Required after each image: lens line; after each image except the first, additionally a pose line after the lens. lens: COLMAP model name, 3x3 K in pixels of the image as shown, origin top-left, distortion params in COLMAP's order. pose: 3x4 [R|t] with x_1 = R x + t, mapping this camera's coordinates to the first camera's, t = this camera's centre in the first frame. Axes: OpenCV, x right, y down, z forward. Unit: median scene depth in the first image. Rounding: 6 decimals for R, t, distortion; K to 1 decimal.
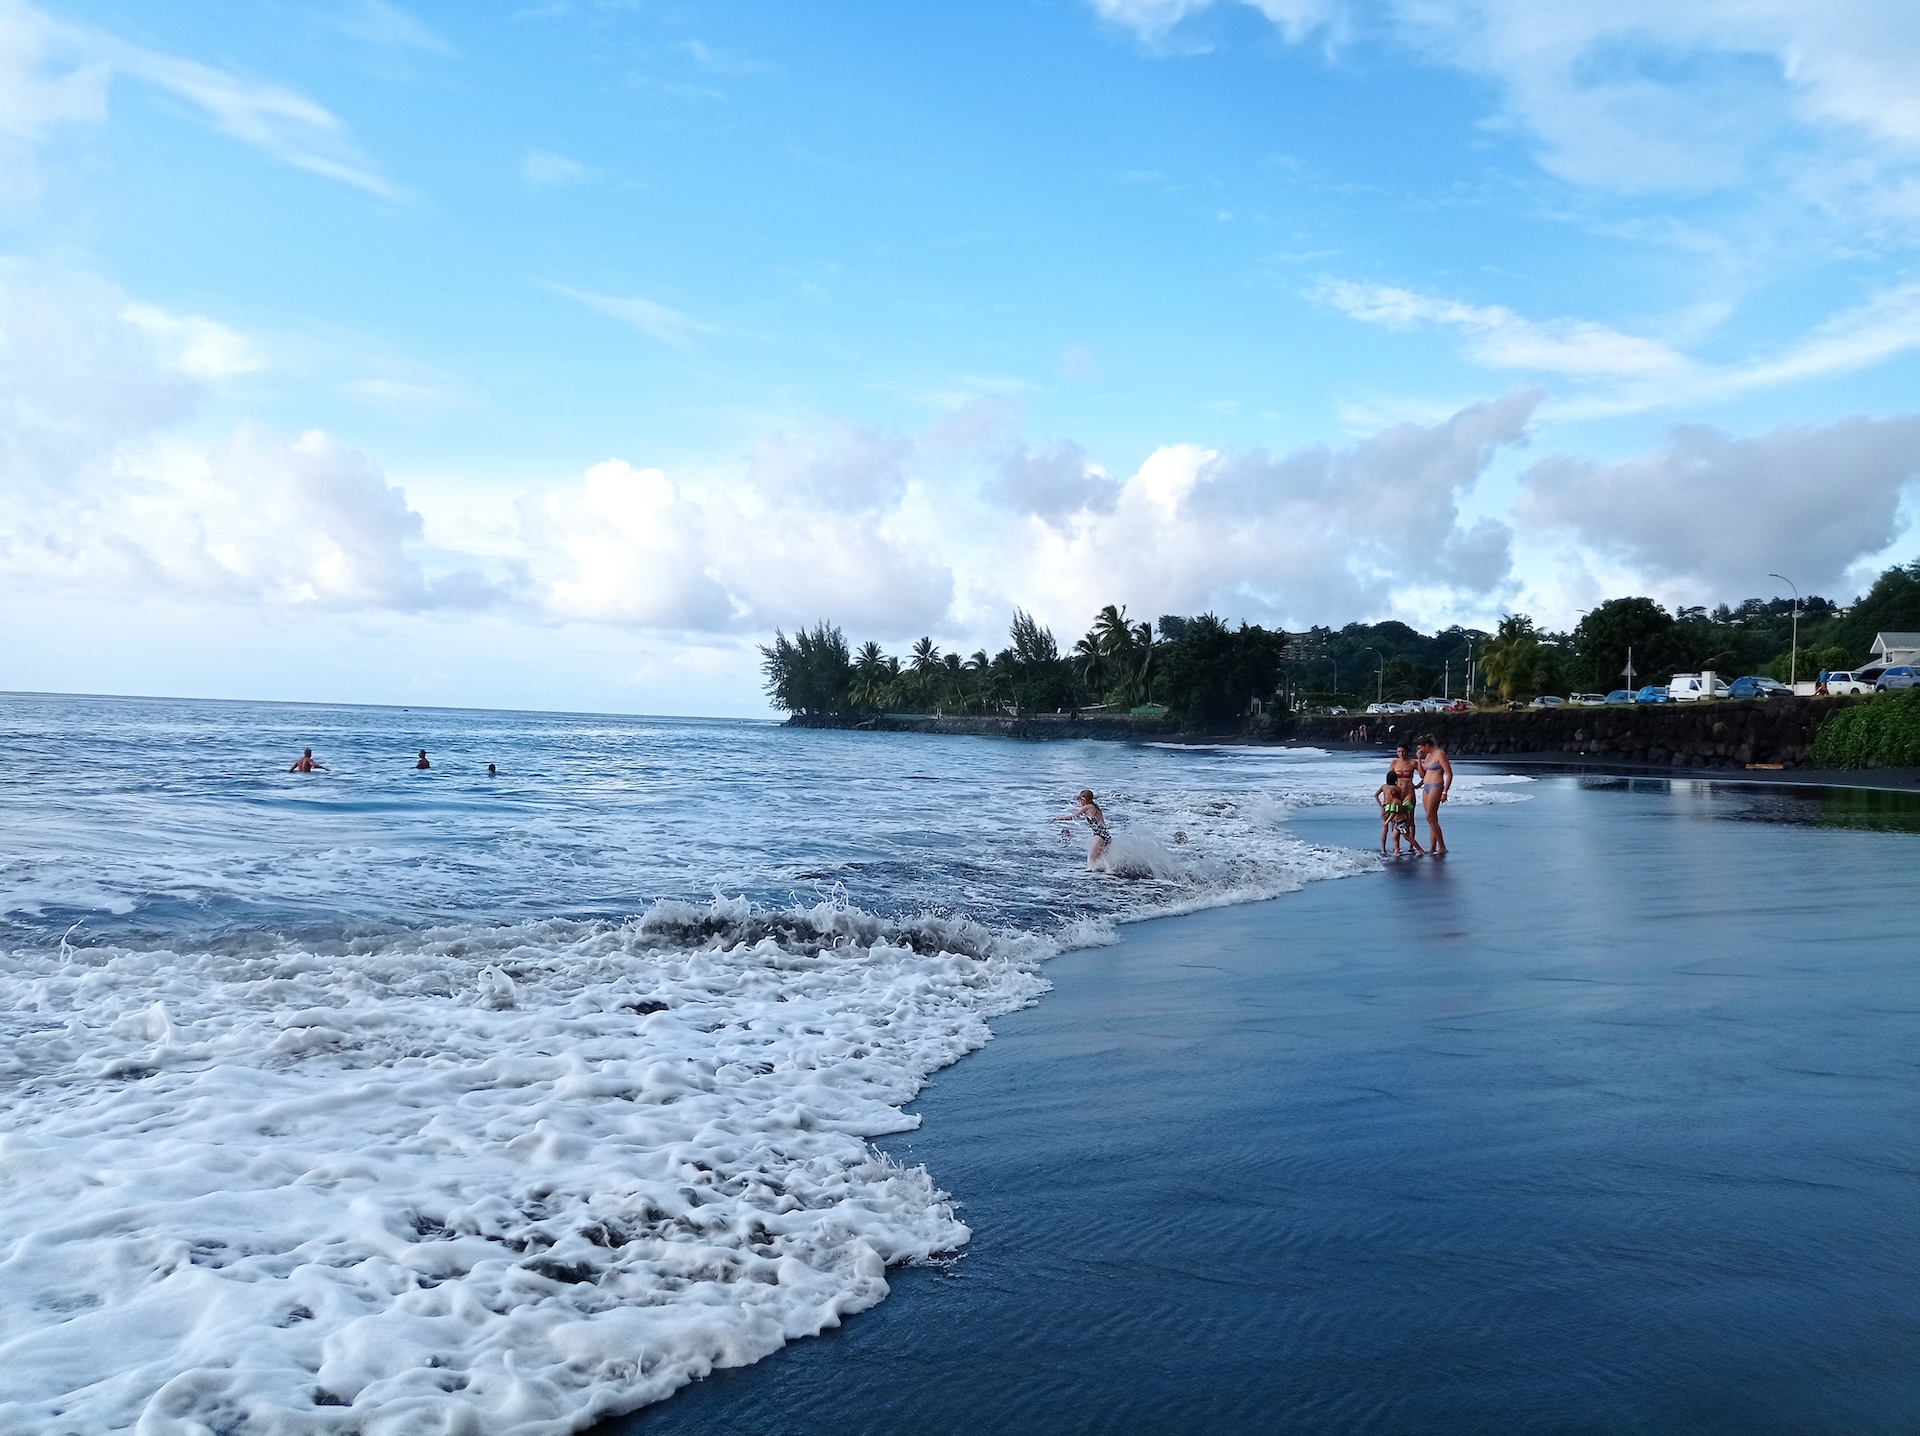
lens RADIAL K [[1510.8, 0, 955.4], [0, 1510.8, 710.5], [0, 0, 1]] dist [0.057646, 0.001847]
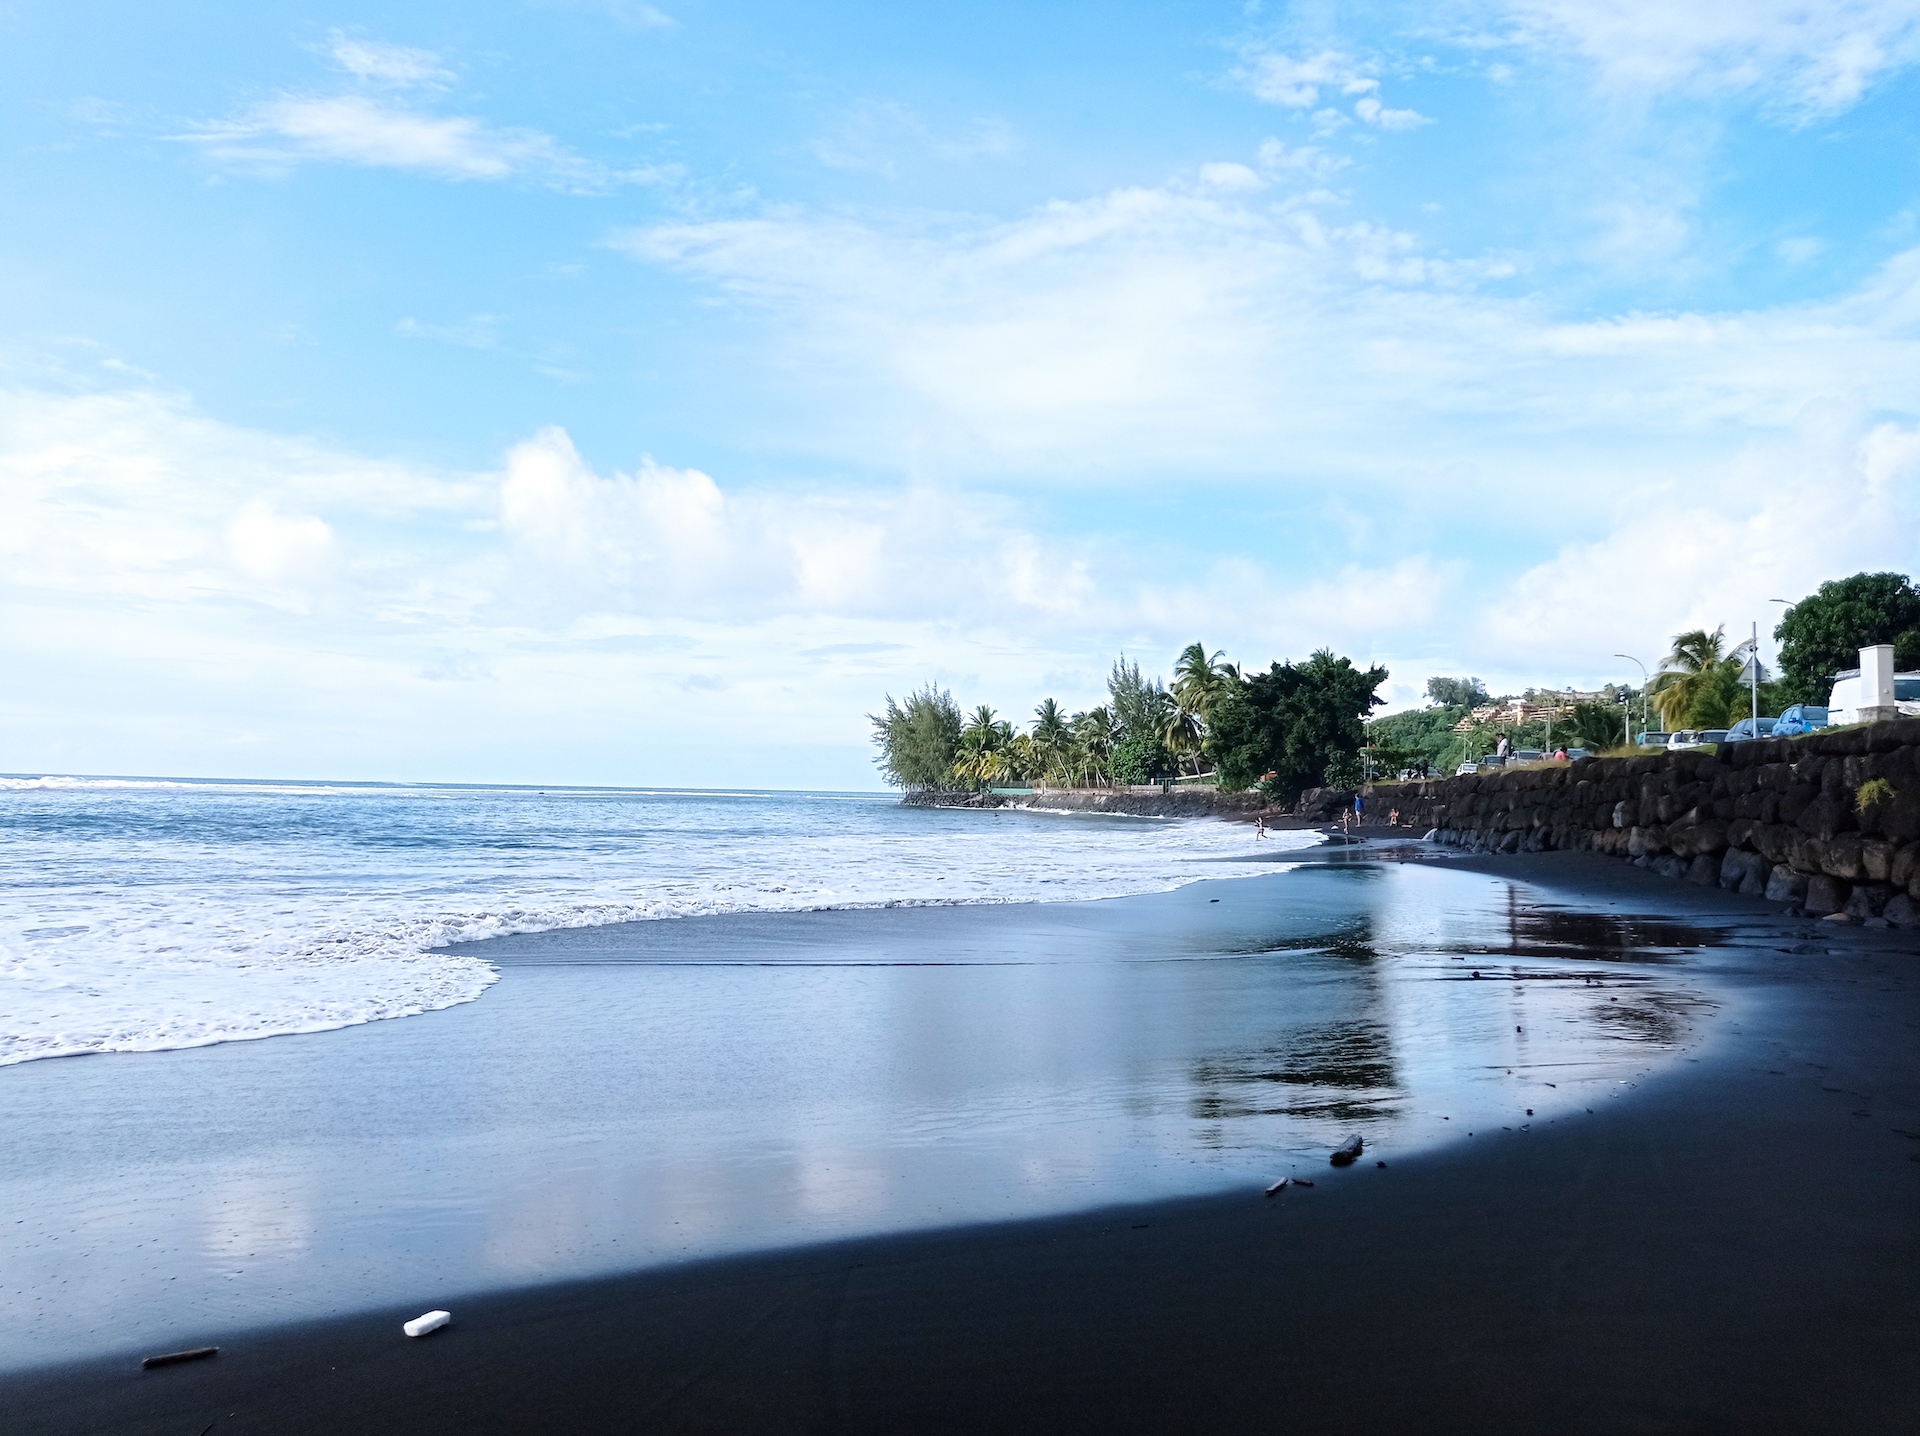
lens RADIAL K [[1459.5, 0, 960.0], [0, 1459.5, 718.0], [0, 0, 1]] dist [-0.002784, -0.001675]
pose [[0.977100, -0.023368, -0.211494, 0.218840], [0.013370, 0.998730, -0.048581, 0.004142], [0.212360, 0.044641, 0.976171, 0.380583]]
